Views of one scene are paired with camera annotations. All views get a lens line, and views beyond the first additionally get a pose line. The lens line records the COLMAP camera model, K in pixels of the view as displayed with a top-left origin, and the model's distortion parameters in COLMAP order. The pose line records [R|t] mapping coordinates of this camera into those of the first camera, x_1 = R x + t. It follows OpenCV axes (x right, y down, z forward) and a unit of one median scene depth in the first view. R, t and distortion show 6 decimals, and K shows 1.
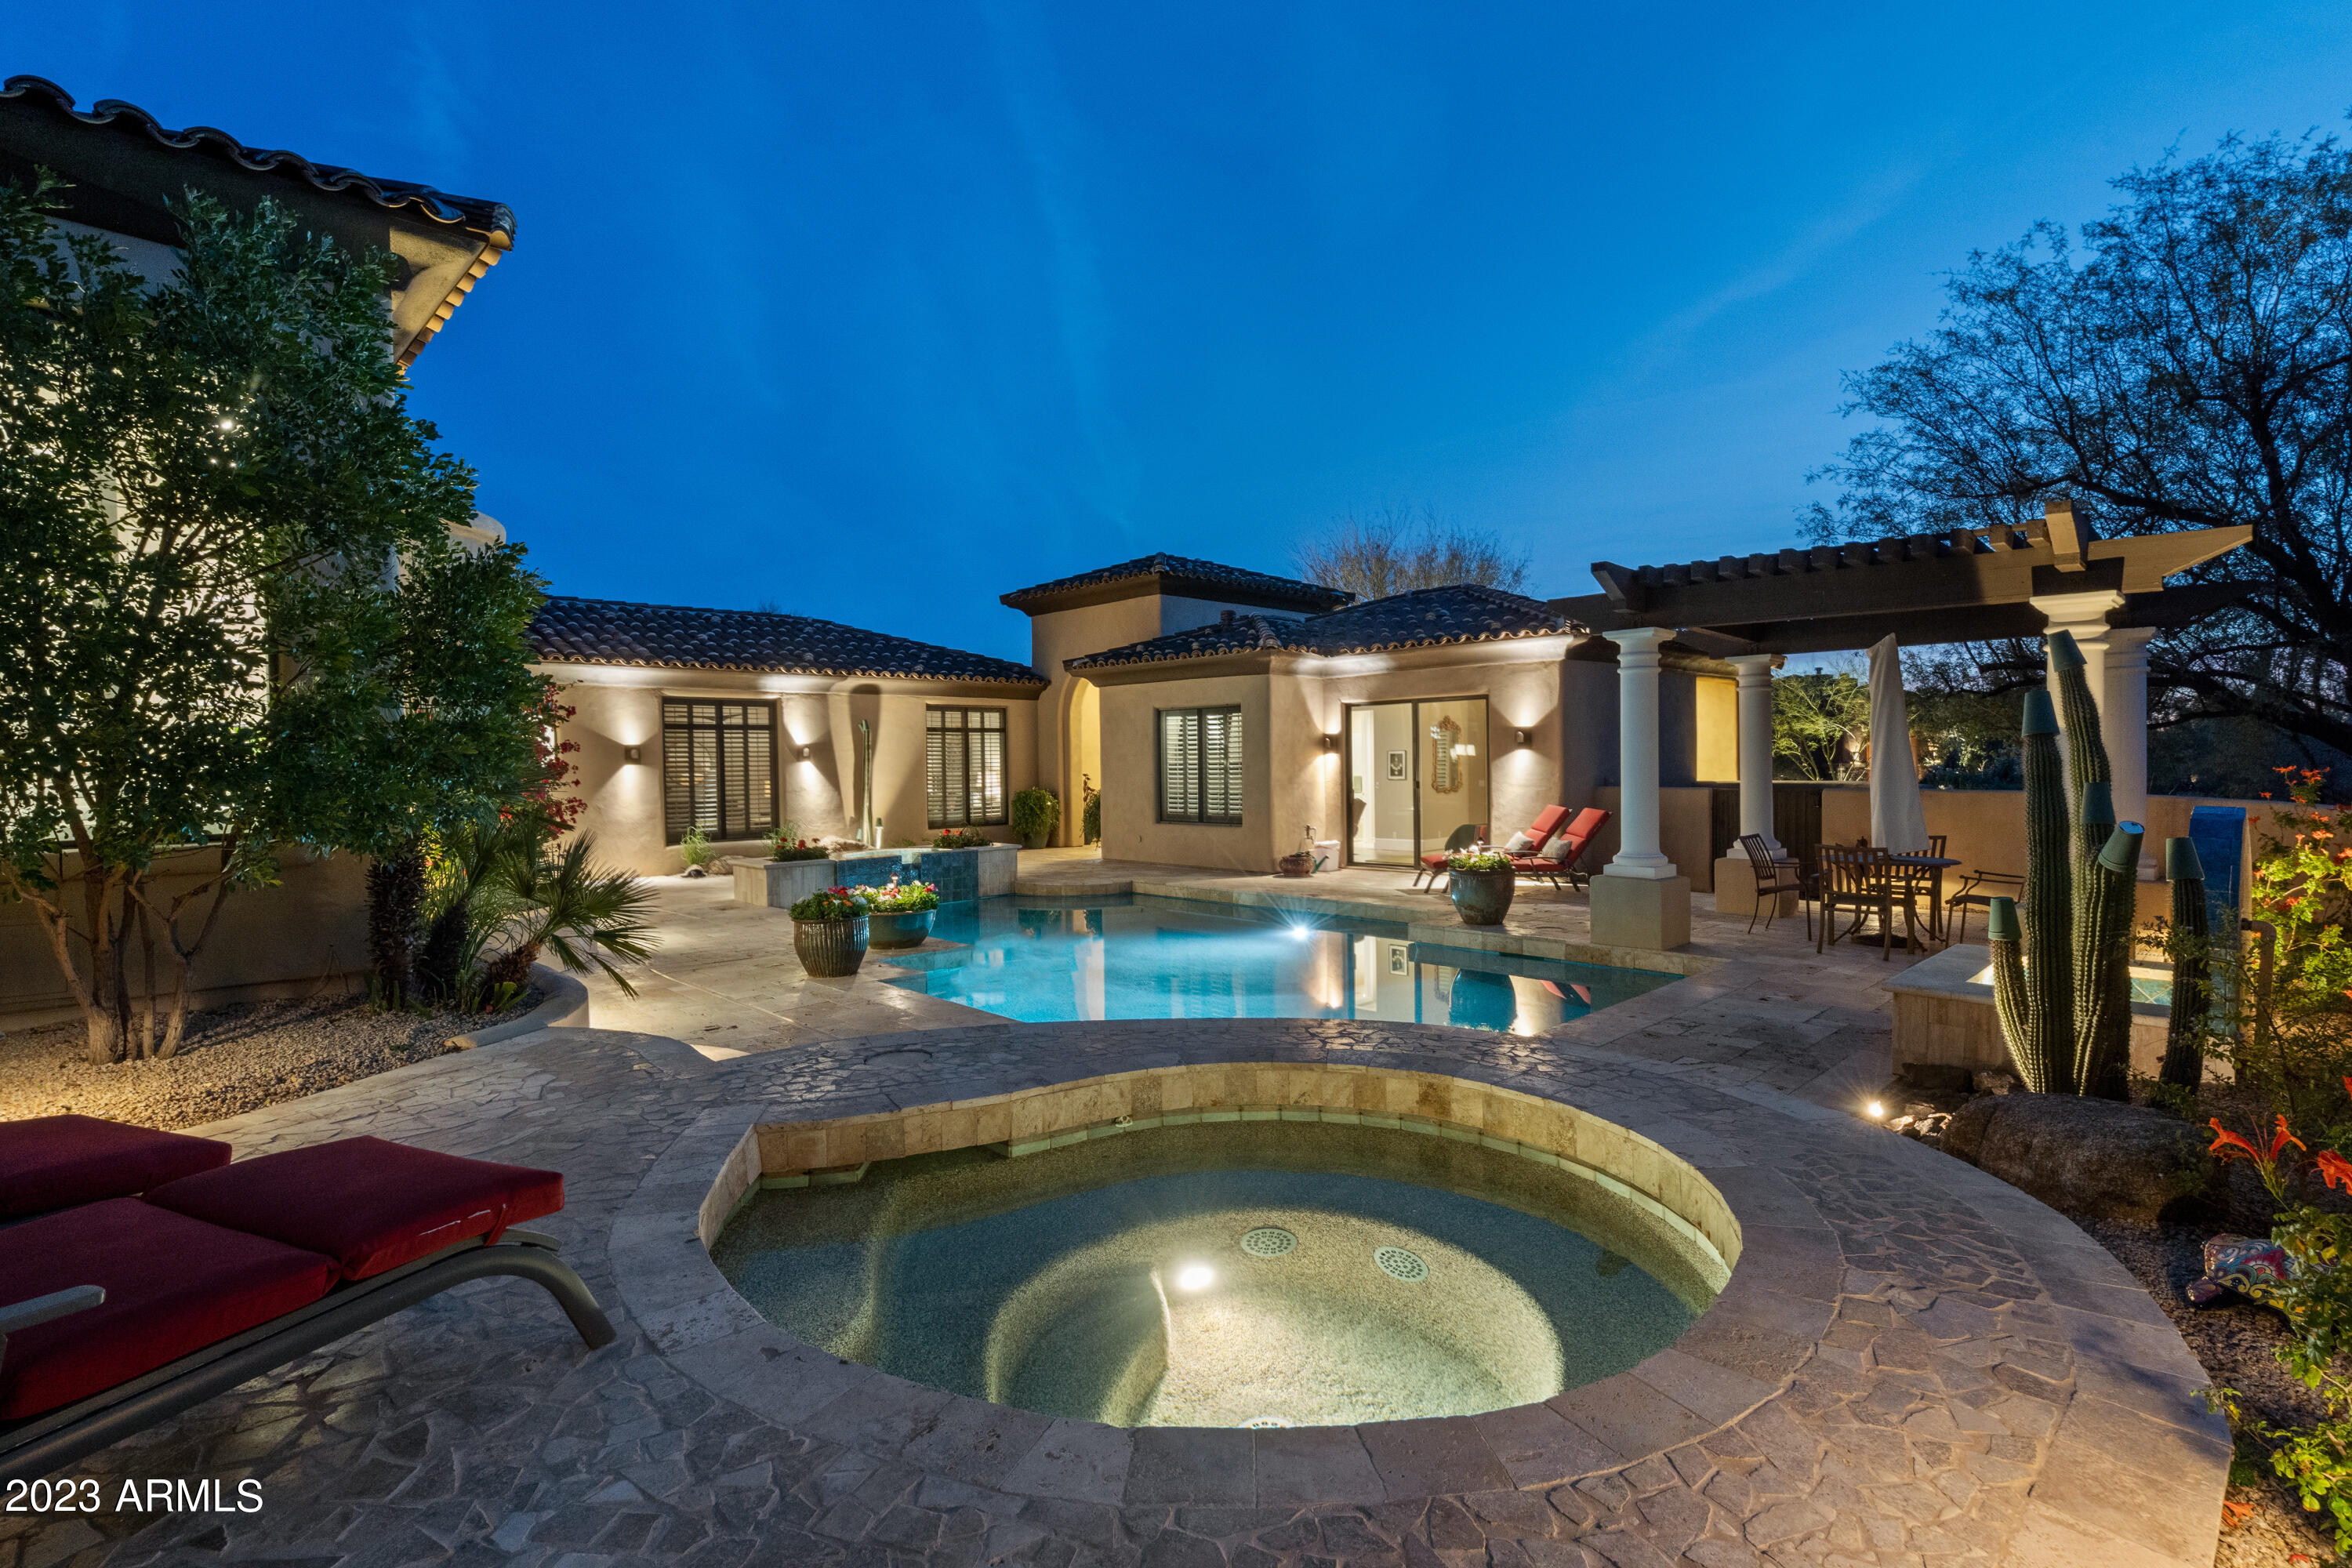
lens RADIAL K [[1089.9, 0, 1170.2], [0, 1089.9, 750.2], [0, 0, 1]] dist [-0.008212, 0.000094]
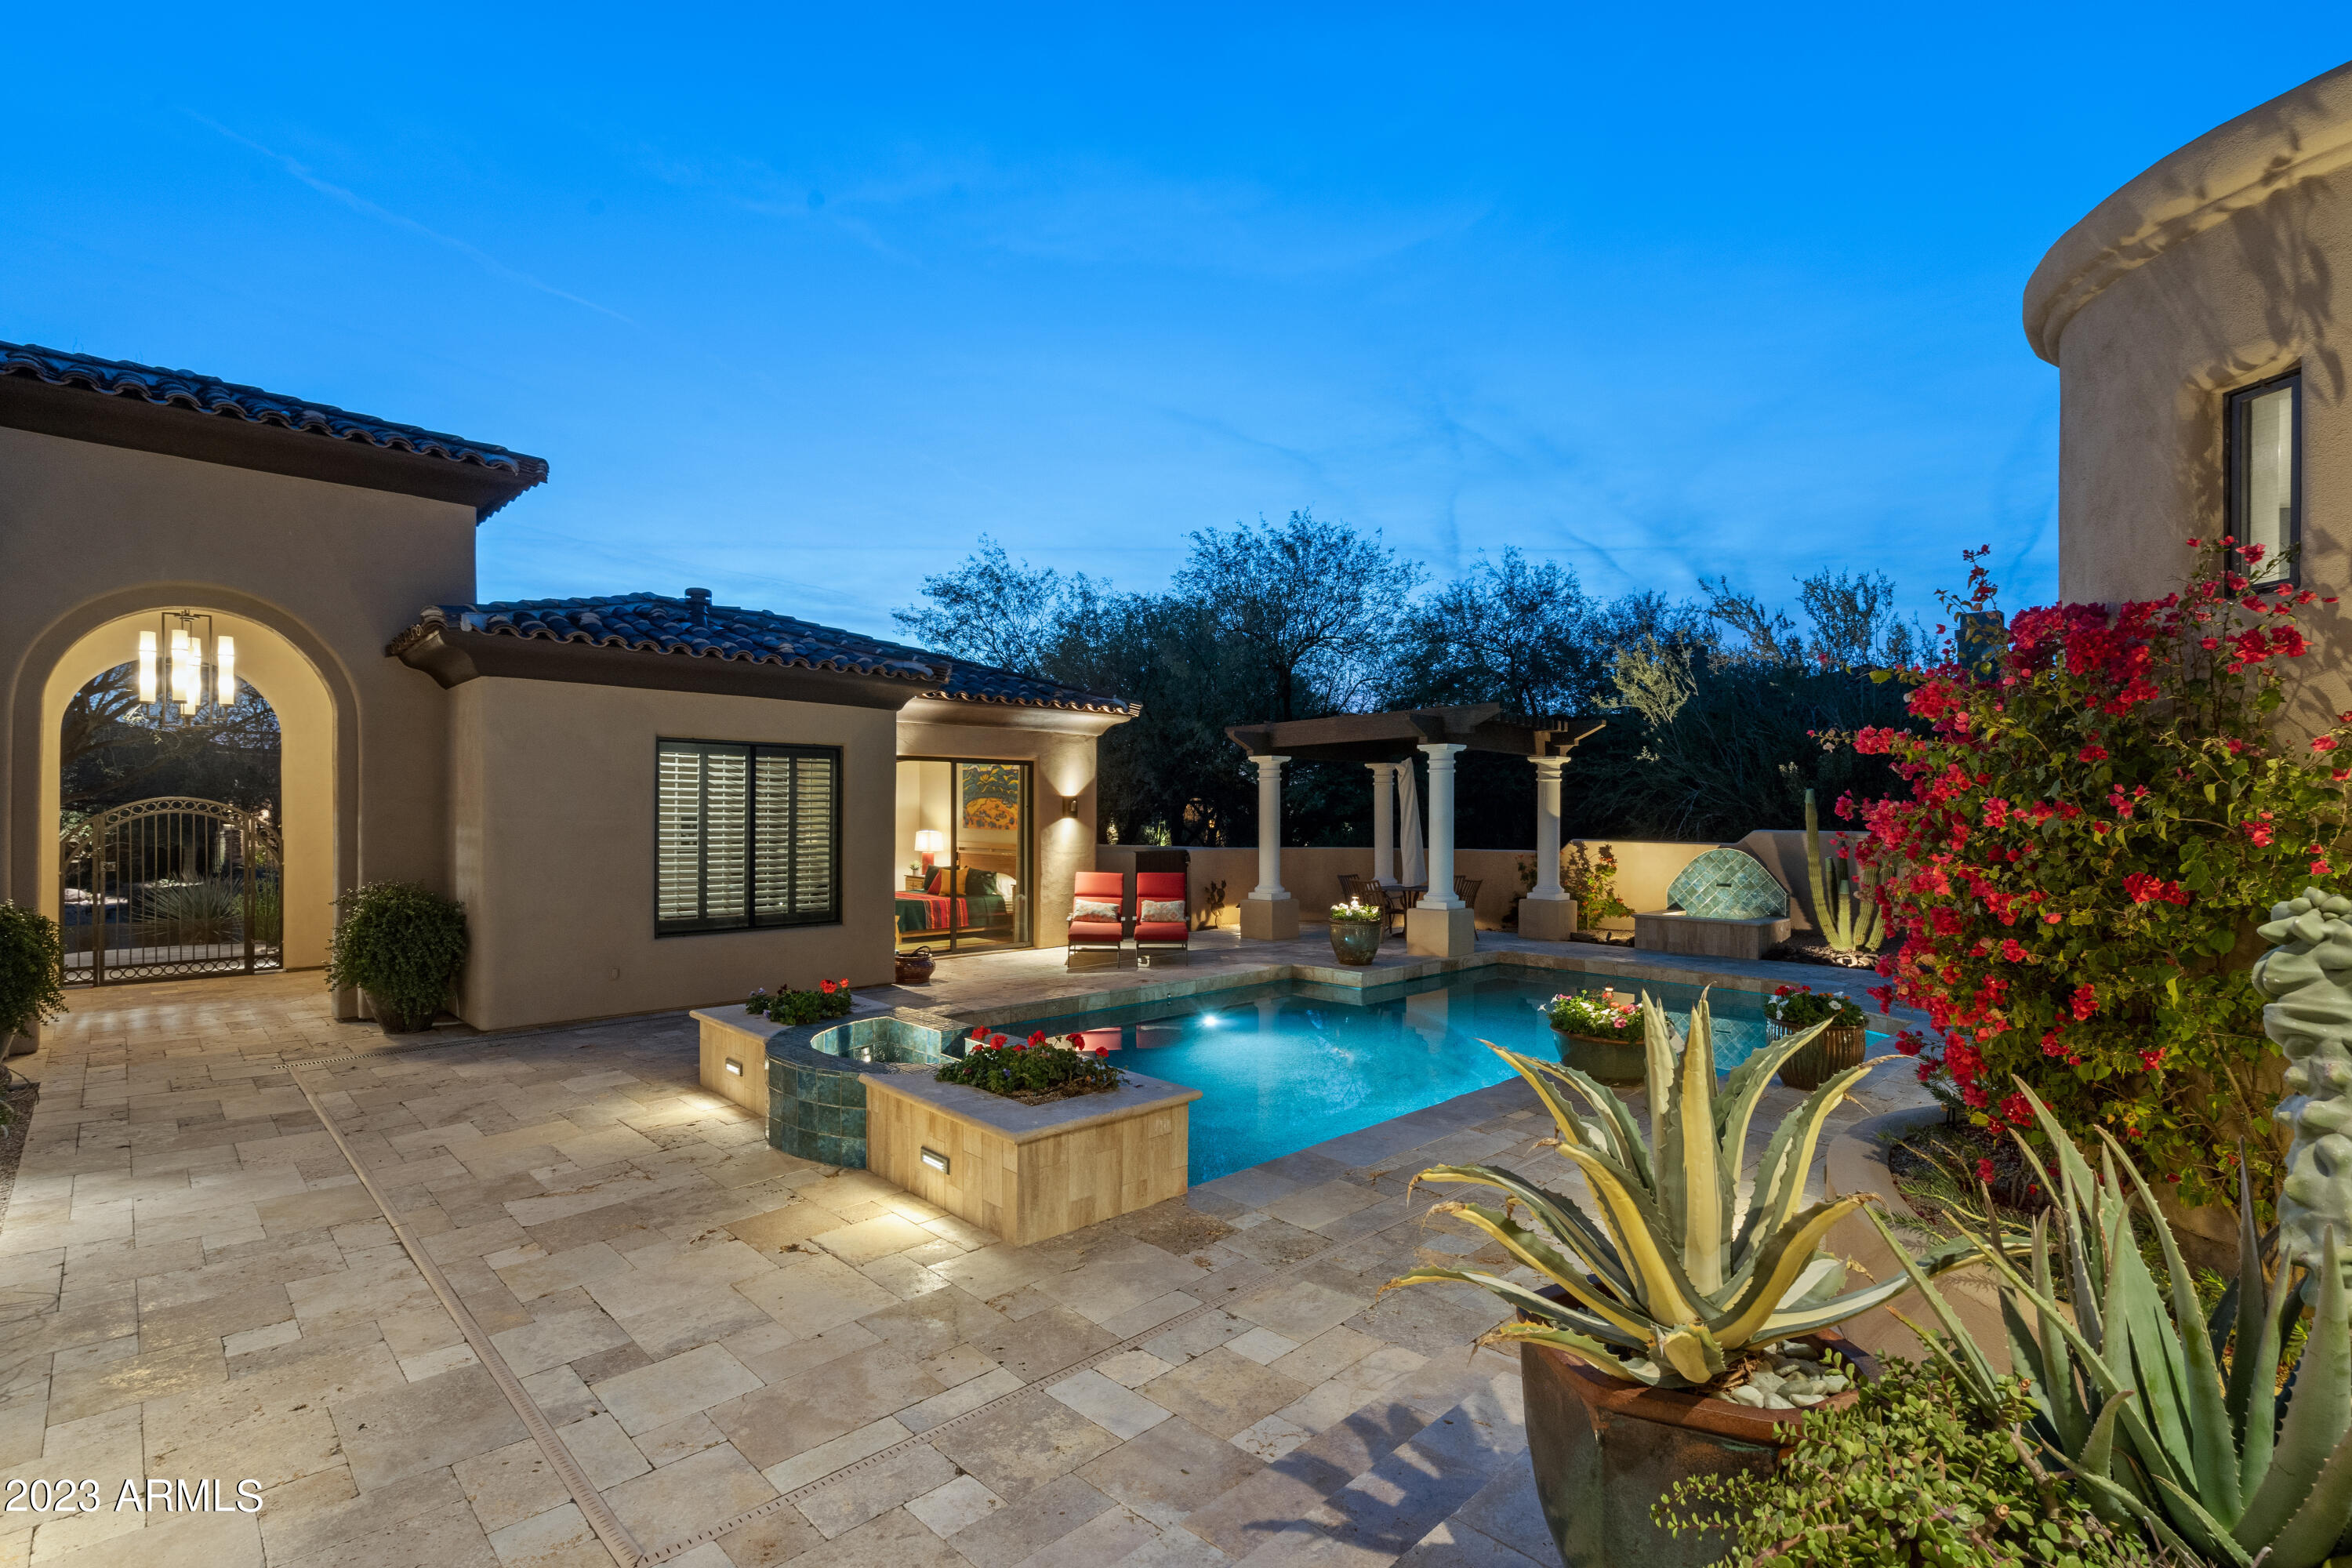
lens RADIAL K [[1091.0, 0, 1183.3], [0, 1091.0, 811.5], [0, 0, 1]] dist [-0.000254, -0.000847]
pose [[0.001653, 0.012651, 0.999919, -0.580512], [-0.012948, 0.999836, -0.012628, 0.004008], [-0.999915, -0.012926, 0.001817, 0.729964]]
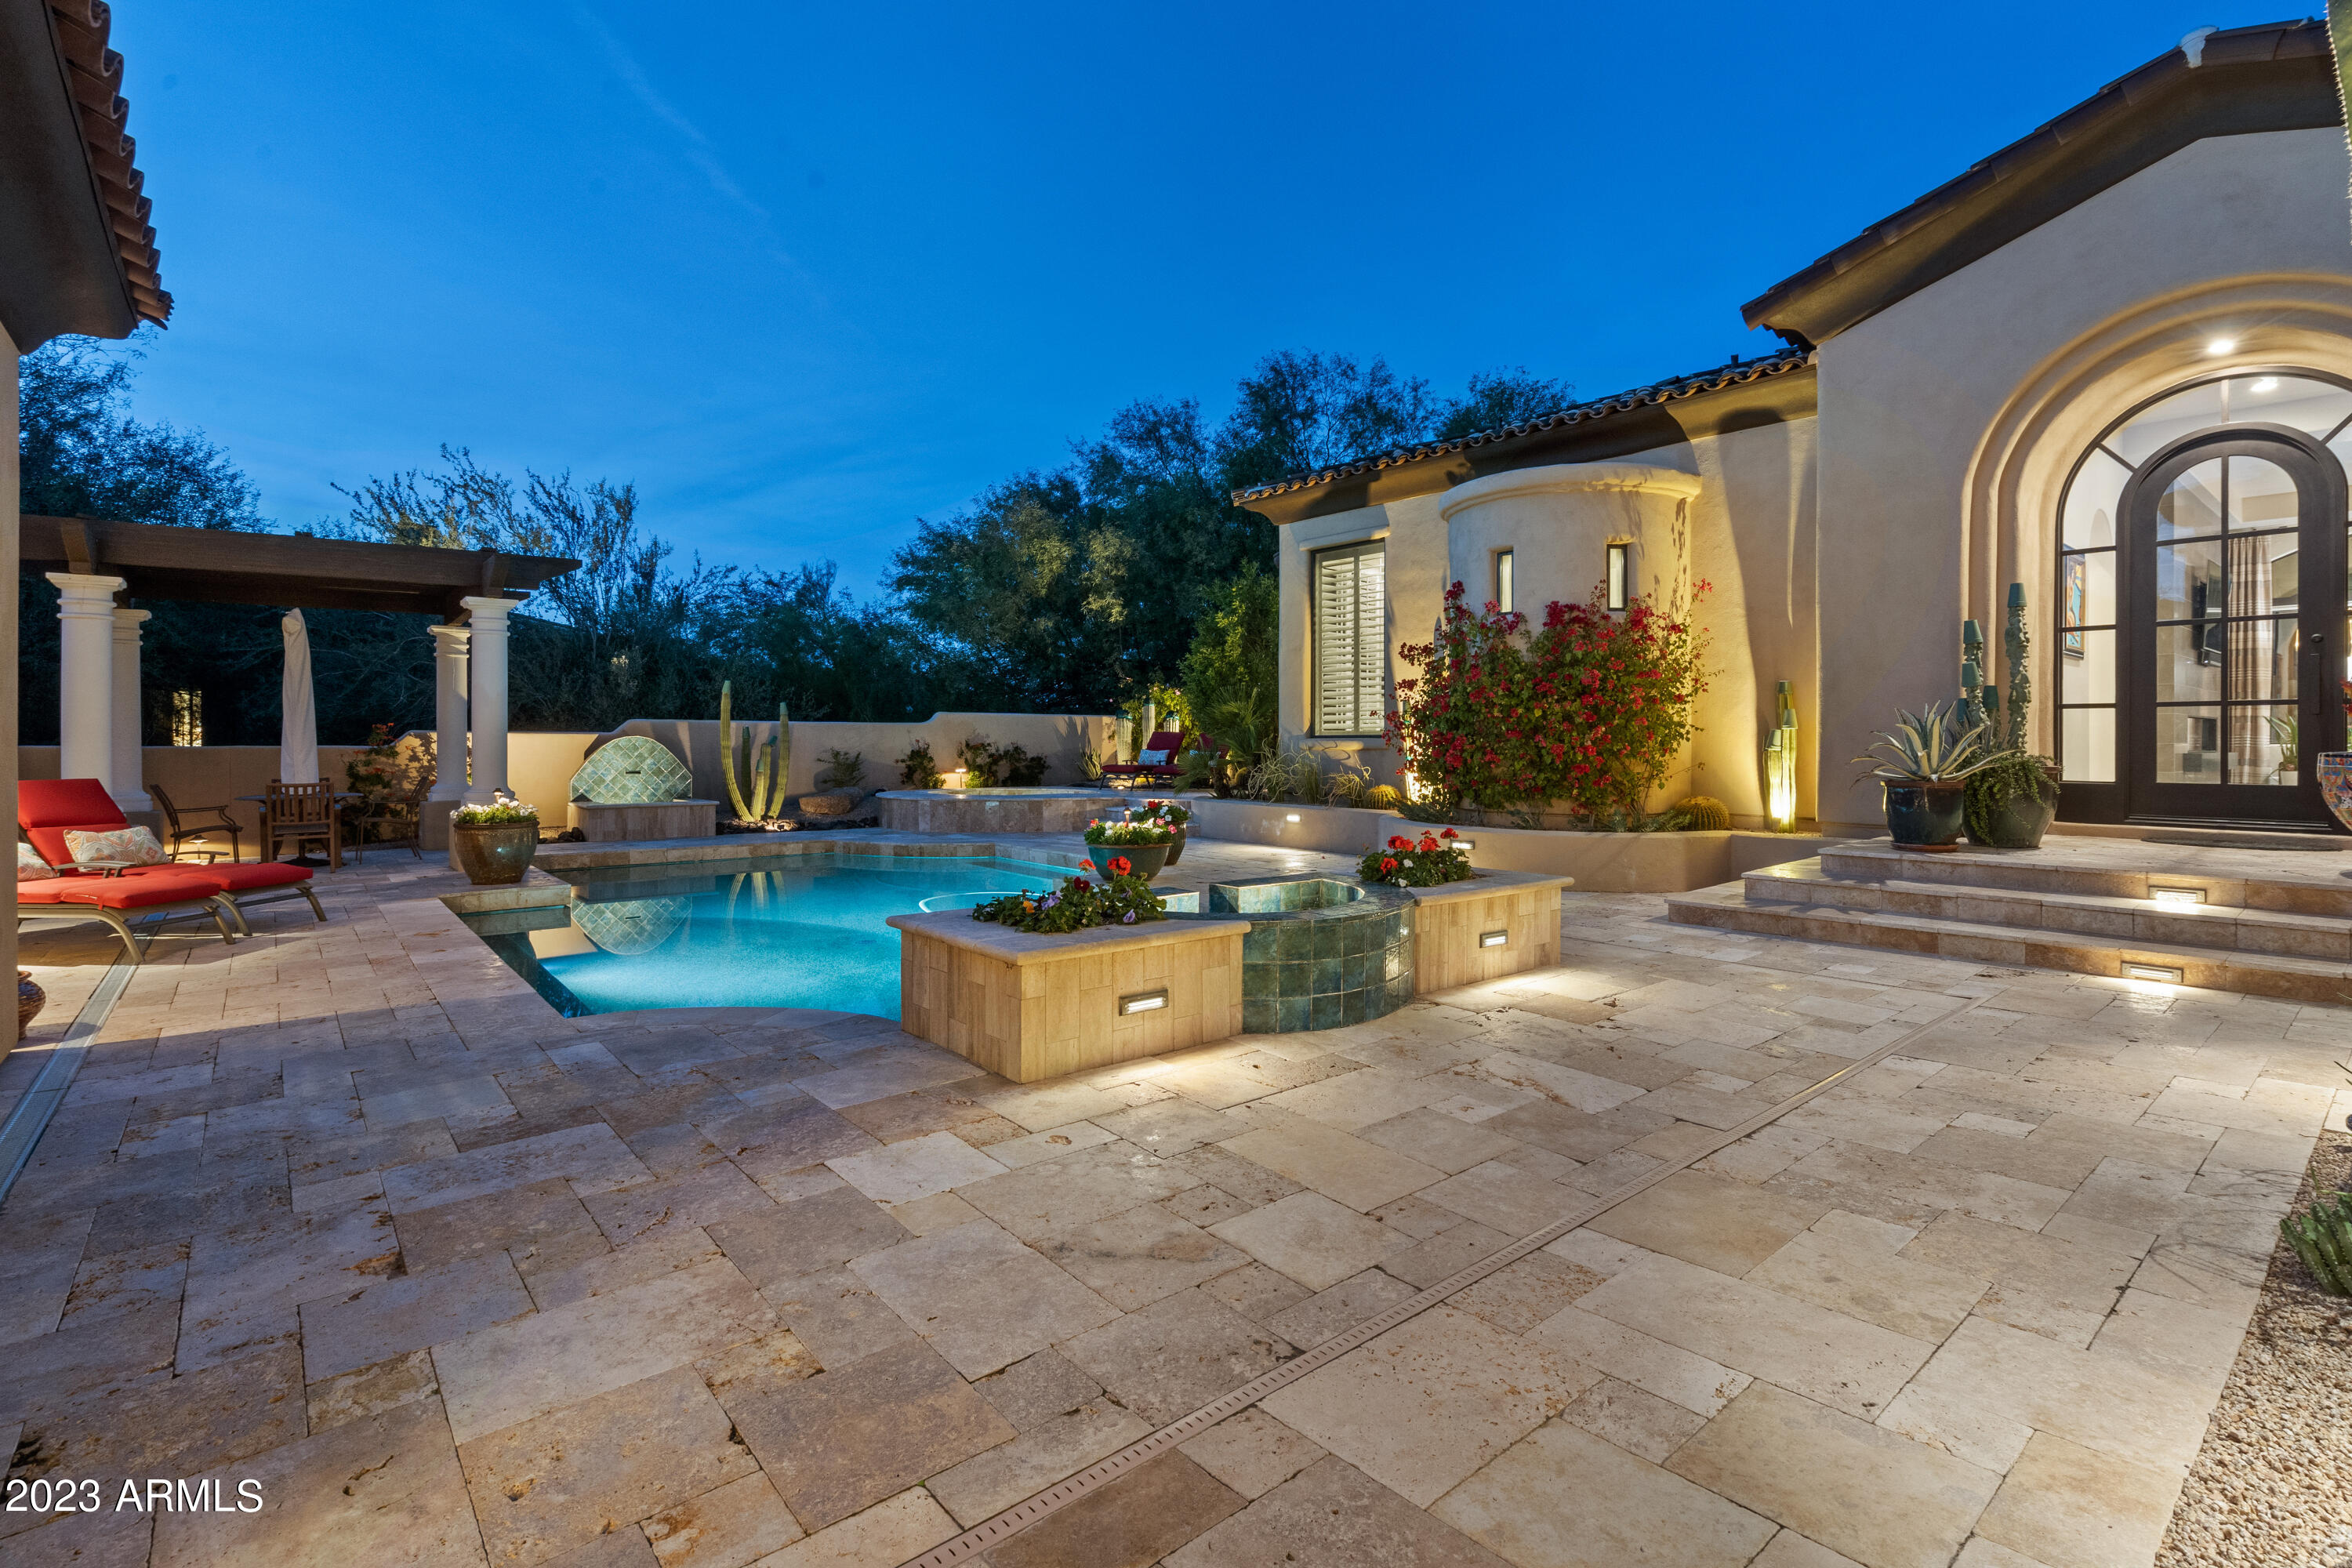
lens RADIAL K [[1089.9, 0, 1170.2], [0, 1089.9, 750.2], [0, 0, 1]] dist [-0.008212, 0.000094]
pose [[-0.996681, 0.012320, 0.080473, -0.212529], [0.012161, 0.999923, -0.002474, 0.035742], [-0.080497, -0.001487, -0.996754, 1.144123]]
